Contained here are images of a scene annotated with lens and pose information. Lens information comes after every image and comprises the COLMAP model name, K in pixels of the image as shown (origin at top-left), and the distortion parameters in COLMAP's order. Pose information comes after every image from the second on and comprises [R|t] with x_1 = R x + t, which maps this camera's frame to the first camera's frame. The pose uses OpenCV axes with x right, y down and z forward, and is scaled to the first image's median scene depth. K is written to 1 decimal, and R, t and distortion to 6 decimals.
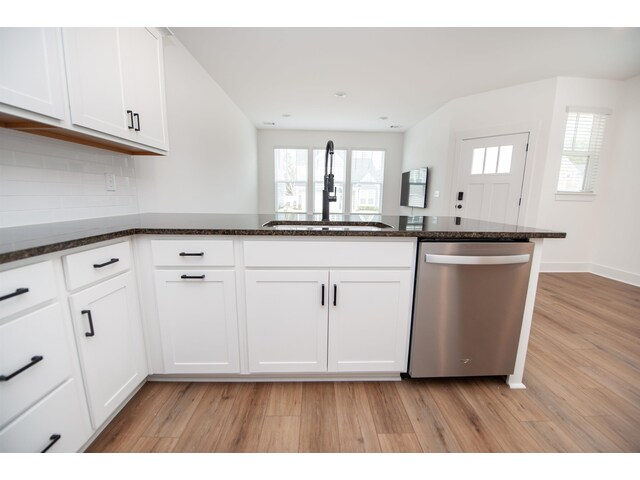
lens RADIAL K [[258.5, 0, 322.5], [0, 258.5, 241.9], [0, 0, 1]] dist [-0.023703, -0.000756]
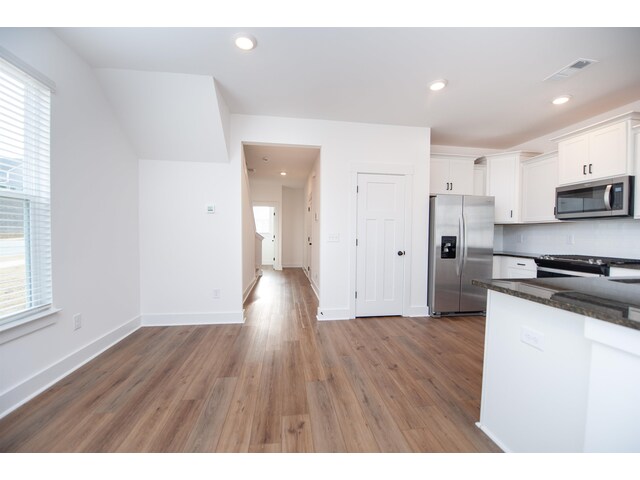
lens RADIAL K [[263.3, 0, 320.0], [0, 263.3, 240.0], [0, 0, 1]] dist [-0.019981, -0.000393]
pose [[-0.993768, -0.021252, -0.109424, 1.453564], [-0.042560, 0.979628, 0.196259, -0.348172], [0.103023, 0.199693, -0.974428, 1.677676]]
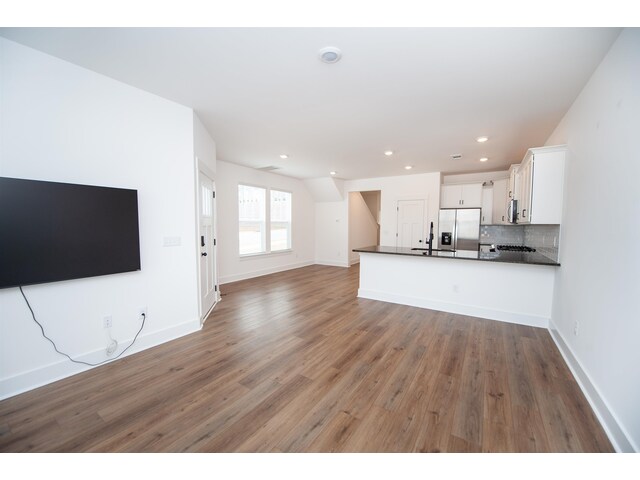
lens RADIAL K [[255.4, 0, 320.0], [0, 255.4, 240.0], [0, 0, 1]] dist [-0.022140, -0.001022]
pose [[-0.823761, -0.055328, 0.564231, -0.539195], [0.082157, 0.973071, 0.215365, -0.885058], [-0.560952, 0.223765, -0.797033, 3.870994]]
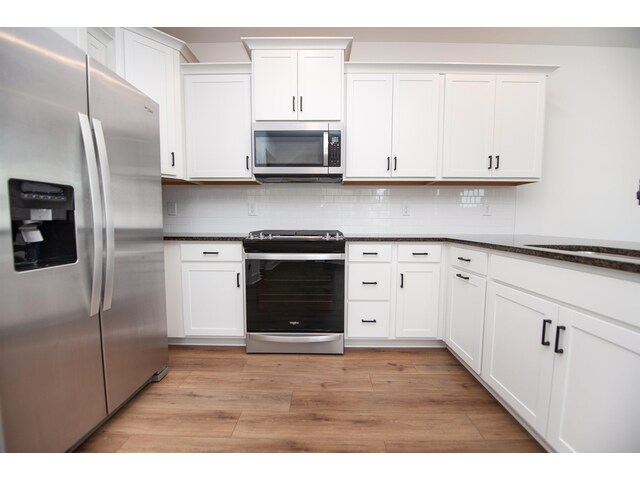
lens RADIAL K [[258.5, 0, 322.5], [0, 258.5, 241.9], [0, 0, 1]] dist [-0.023703, -0.000756]
pose [[-0.034894, 0.065077, -0.997270, 0.645405], [-0.179874, 0.981173, 0.070321, -0.001781], [0.983071, 0.181837, -0.022531, 0.226313]]
